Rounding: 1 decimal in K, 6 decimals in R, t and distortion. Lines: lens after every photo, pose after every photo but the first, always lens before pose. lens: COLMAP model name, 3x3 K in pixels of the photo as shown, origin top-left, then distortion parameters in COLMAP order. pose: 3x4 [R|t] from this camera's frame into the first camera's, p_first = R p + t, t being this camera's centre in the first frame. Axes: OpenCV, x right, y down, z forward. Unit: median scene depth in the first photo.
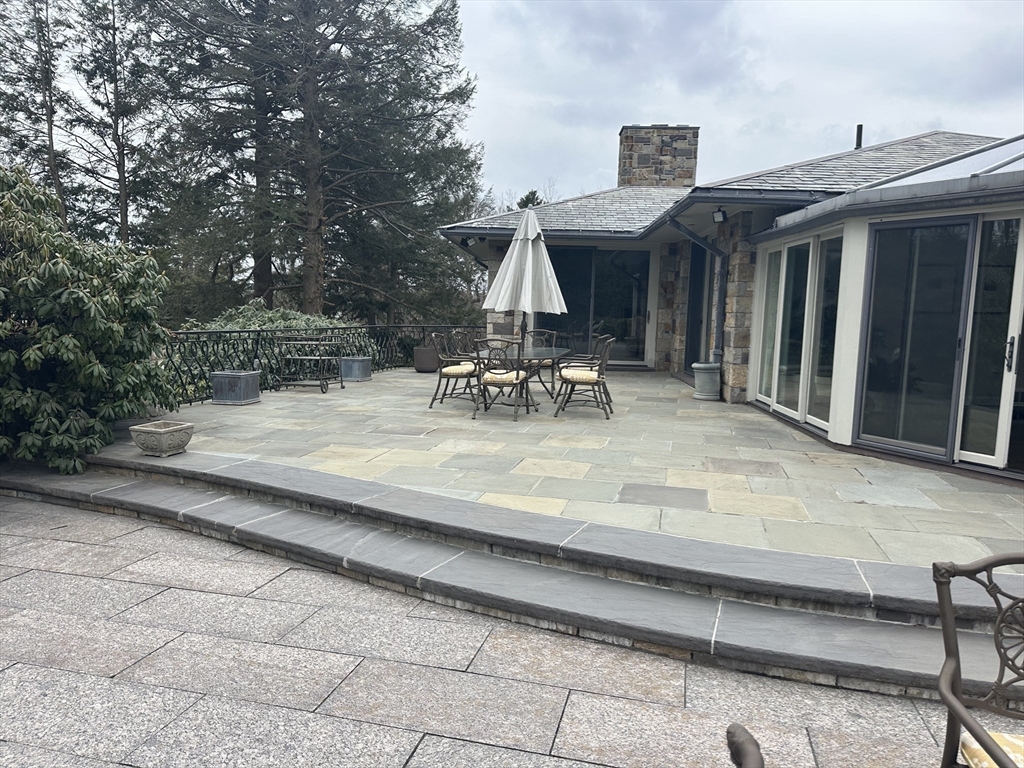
lens RADIAL K [[702.3, 0, 511.0], [0, 702.3, 393.1], [0, 0, 1]] dist [0.004174, -0.002644]
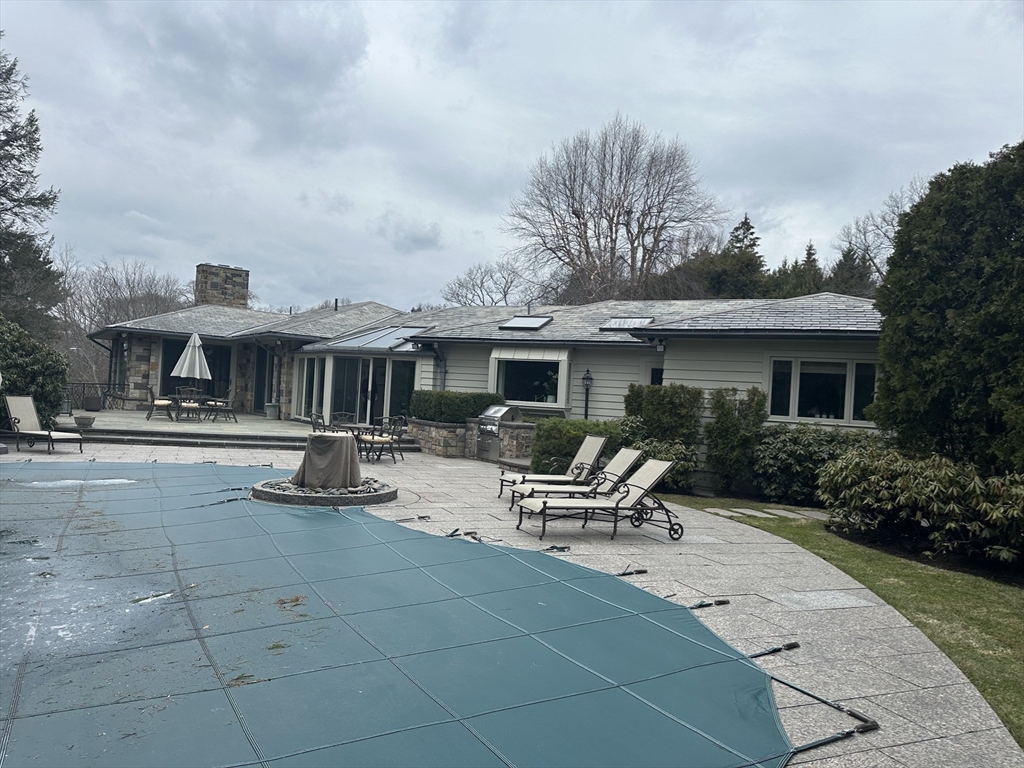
lens RADIAL K [[702.3, 0, 512.9], [0, 702.3, 391.0], [0, 0, 1]] dist [0.004174, -0.002644]
pose [[0.778120, 0.019504, 0.627813, -0.549740], [0.042772, 0.995552, -0.083941, 0.143331], [-0.626657, 0.092169, 0.773825, -1.262885]]
